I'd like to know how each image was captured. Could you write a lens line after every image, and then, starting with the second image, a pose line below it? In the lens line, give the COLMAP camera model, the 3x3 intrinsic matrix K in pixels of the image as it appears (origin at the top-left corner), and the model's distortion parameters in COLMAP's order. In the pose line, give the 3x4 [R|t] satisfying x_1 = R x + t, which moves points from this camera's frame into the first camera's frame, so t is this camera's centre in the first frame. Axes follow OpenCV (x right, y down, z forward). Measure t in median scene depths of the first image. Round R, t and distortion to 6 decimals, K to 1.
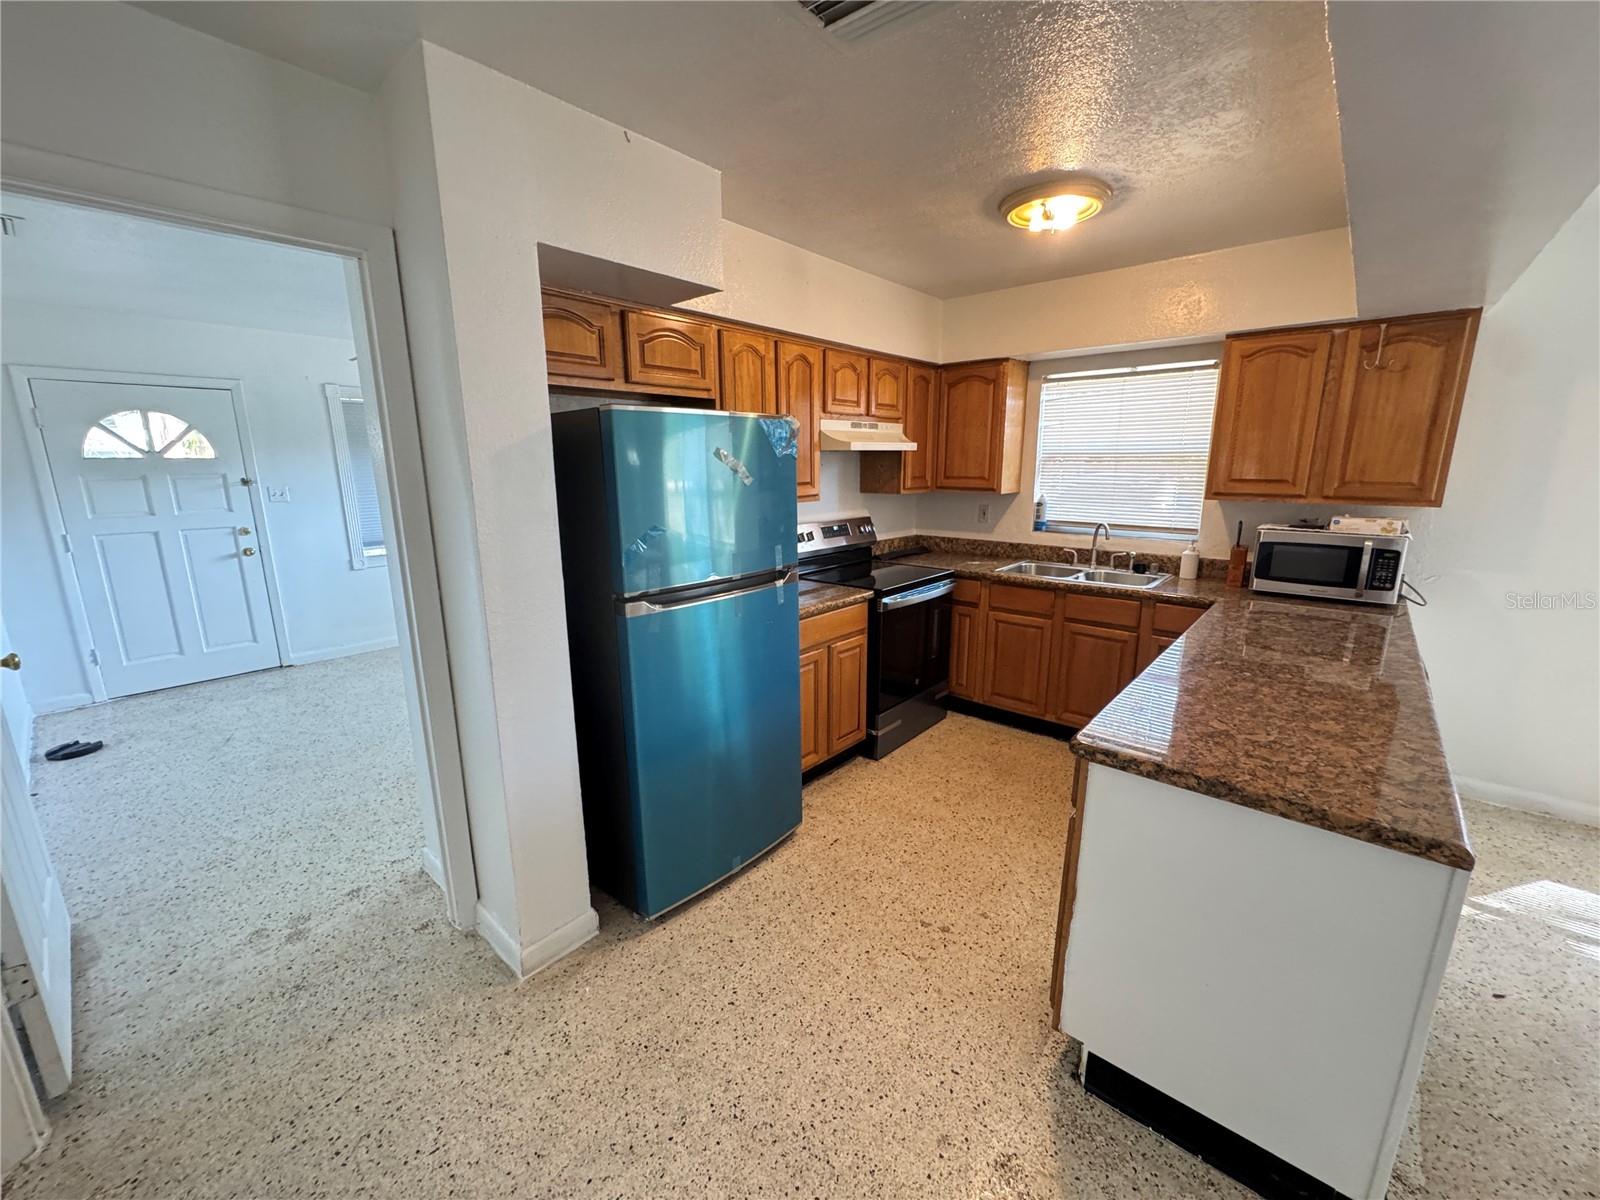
lens RADIAL K [[640.6, 0, 801.8], [0, 640.6, 598.4], [0, 0, 1]] dist [-0.006219, 0.000780]
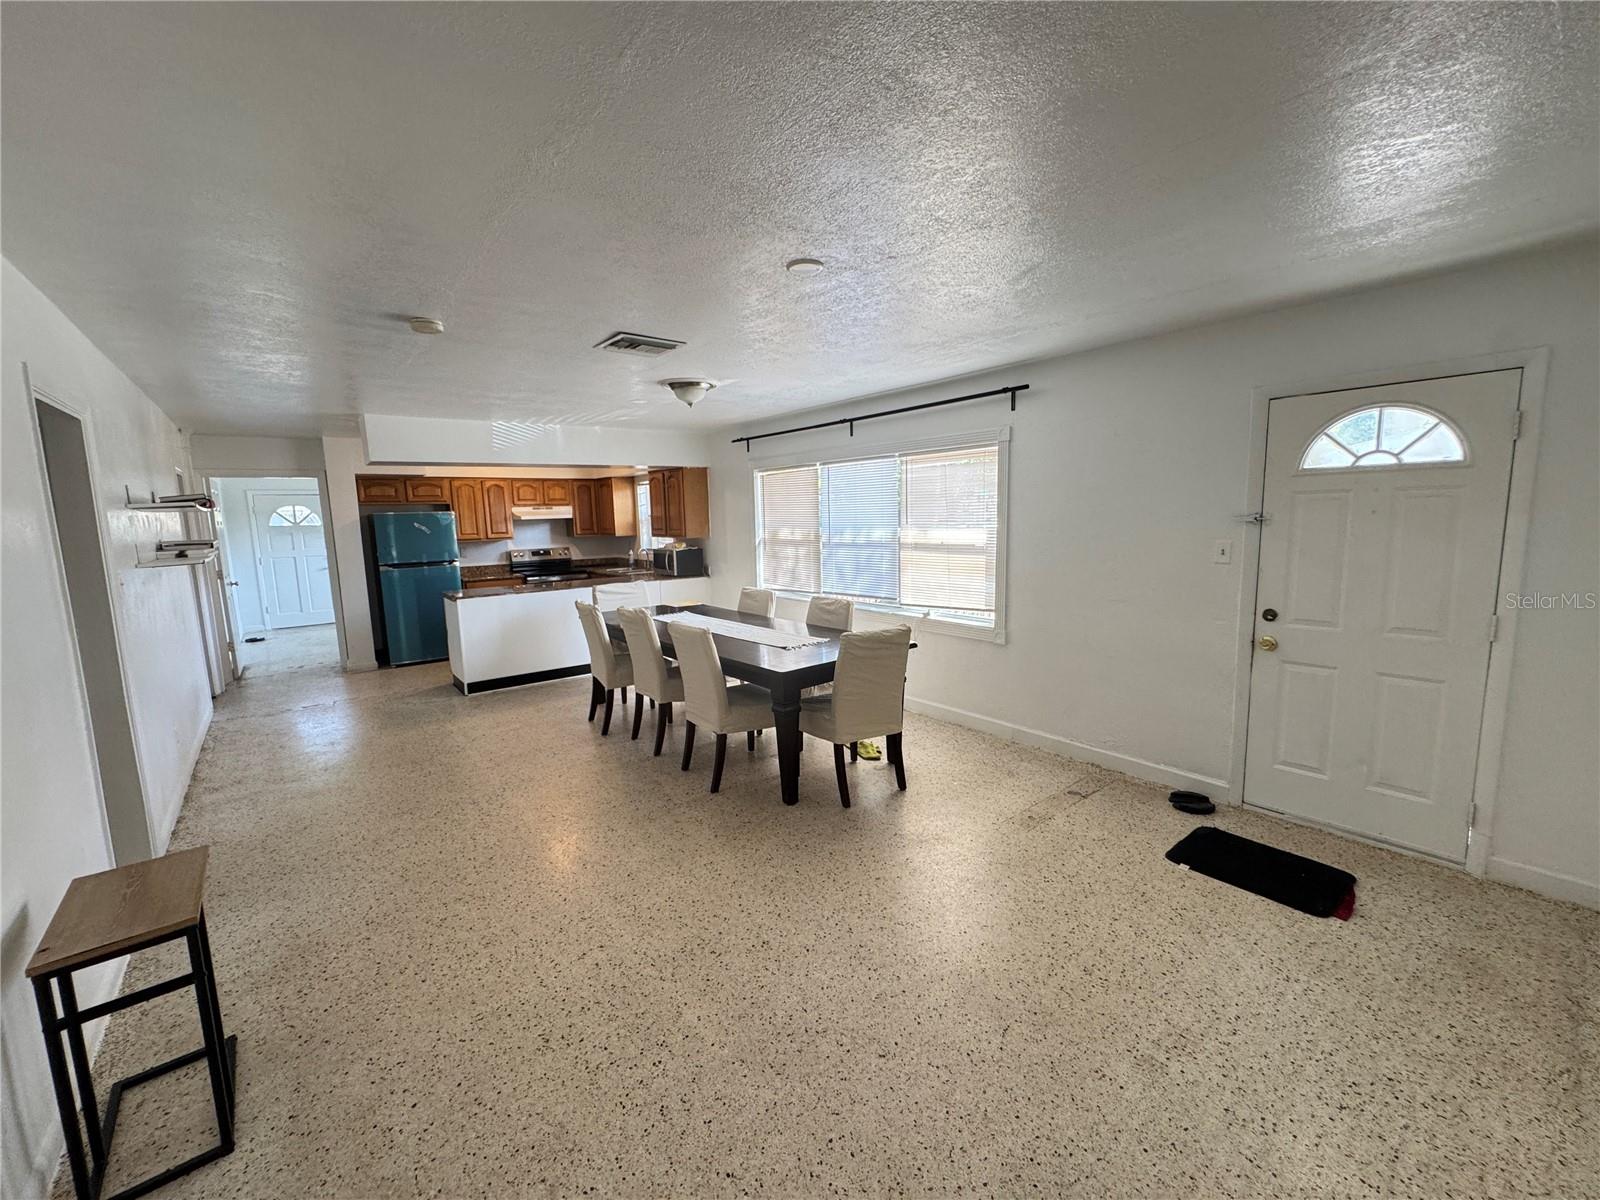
lens RADIAL K [[640.6, 0, 794.9], [0, 640.6, 600.5], [0, 0, 1]] dist [-0.006219, 0.000780]
pose [[0.983683, 0.008971, -0.179687, 1.205605], [-0.023085, 0.996794, -0.076612, 0.192659], [0.178424, 0.079510, 0.980736, -0.946485]]
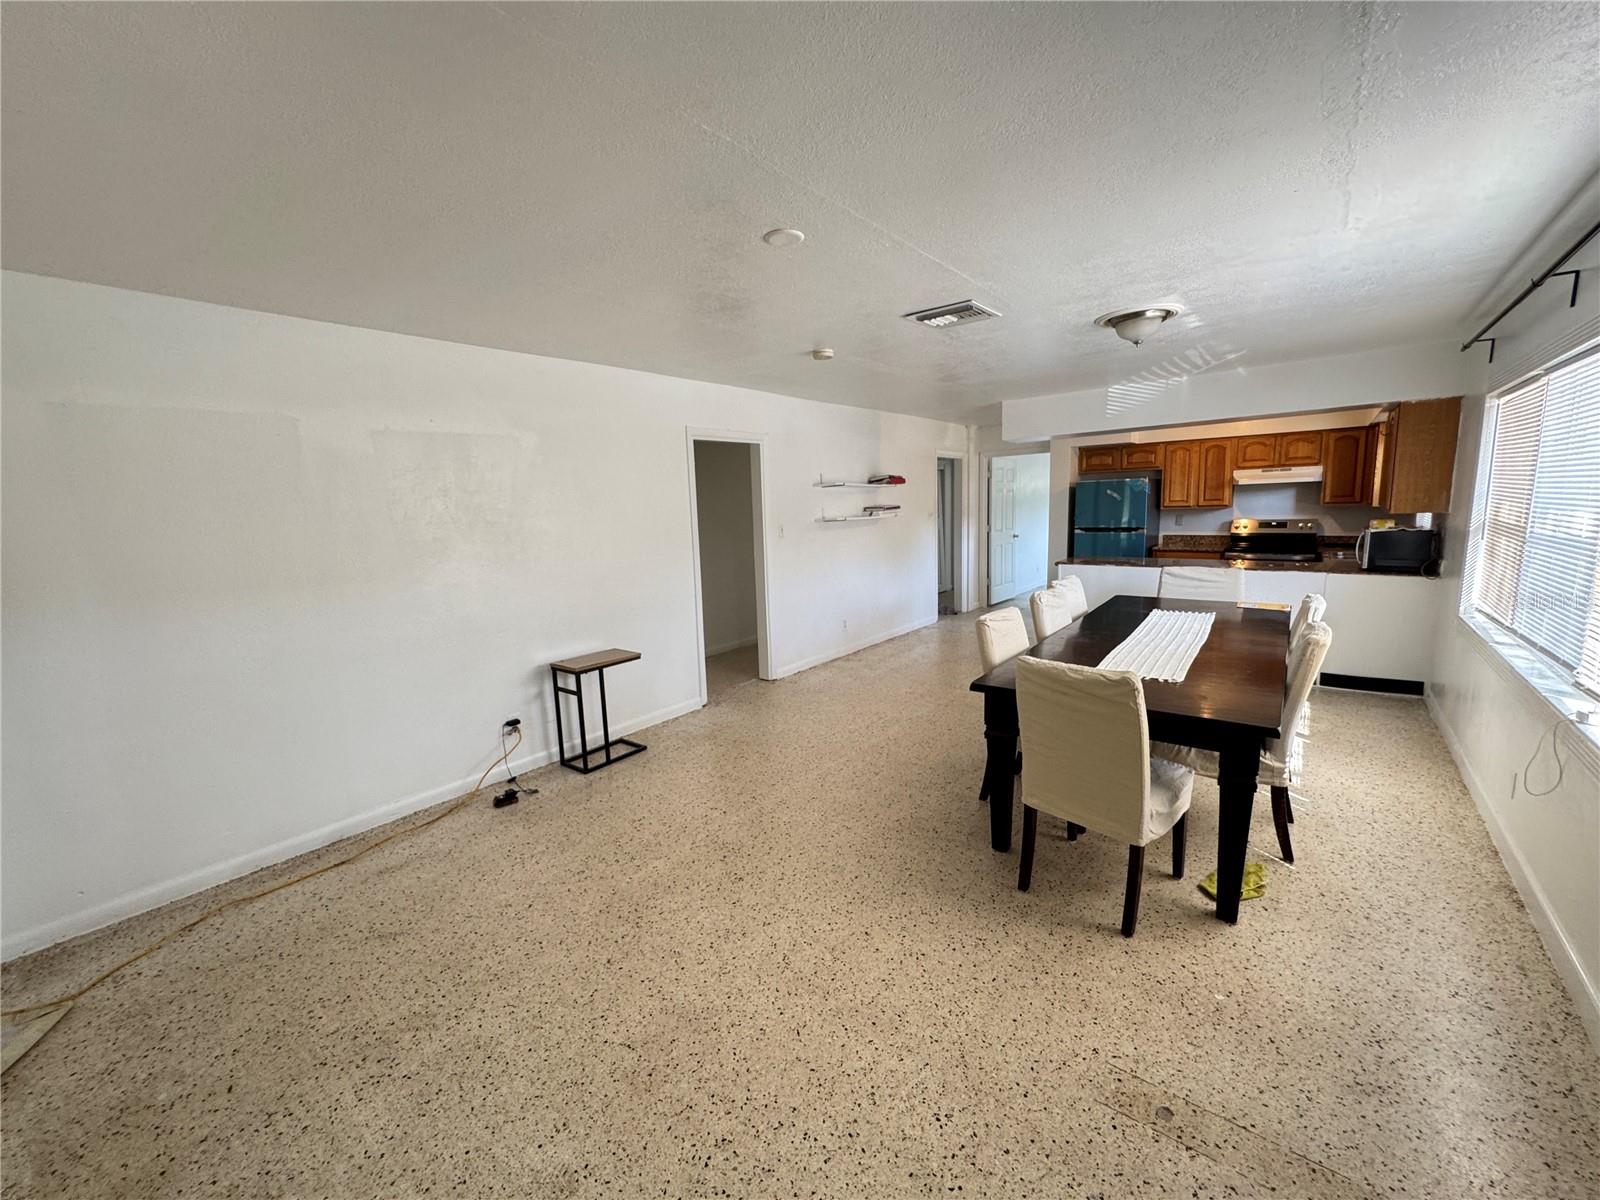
lens RADIAL K [[640.6, 0, 801.9], [0, 640.6, 598.9], [0, 0, 1]] dist [-0.006219, 0.000780]
pose [[0.039291, 0.155961, -0.986981, 1.677185], [-0.181238, 0.972473, 0.146454, 0.072590], [0.982654, 0.173124, 0.066475, -0.397319]]
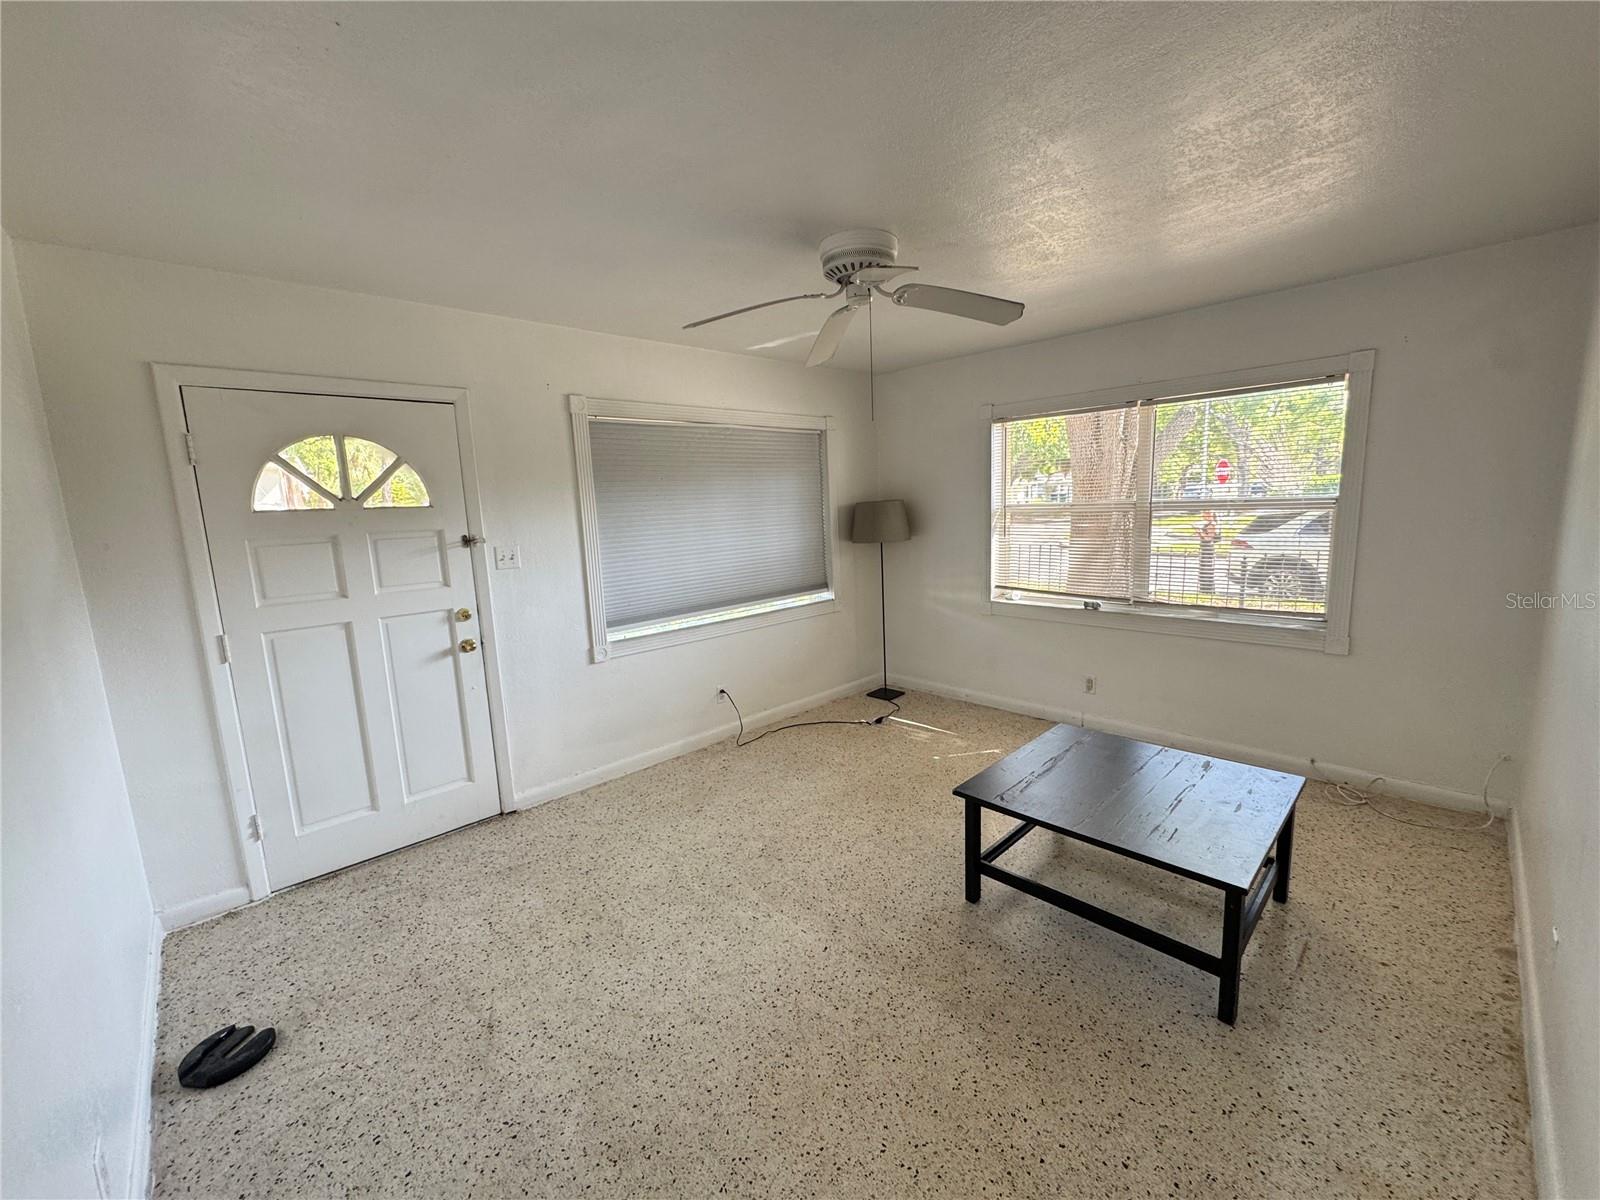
lens RADIAL K [[640.6, 0, 802.3], [0, 640.6, 597.6], [0, 0, 1]] dist [-0.006219, 0.000780]
pose [[0.994888, -0.019481, -0.099083, -0.512520], [0.013462, 0.998044, -0.061051, -0.087413], [0.100078, 0.059405, 0.993205, 0.420616]]
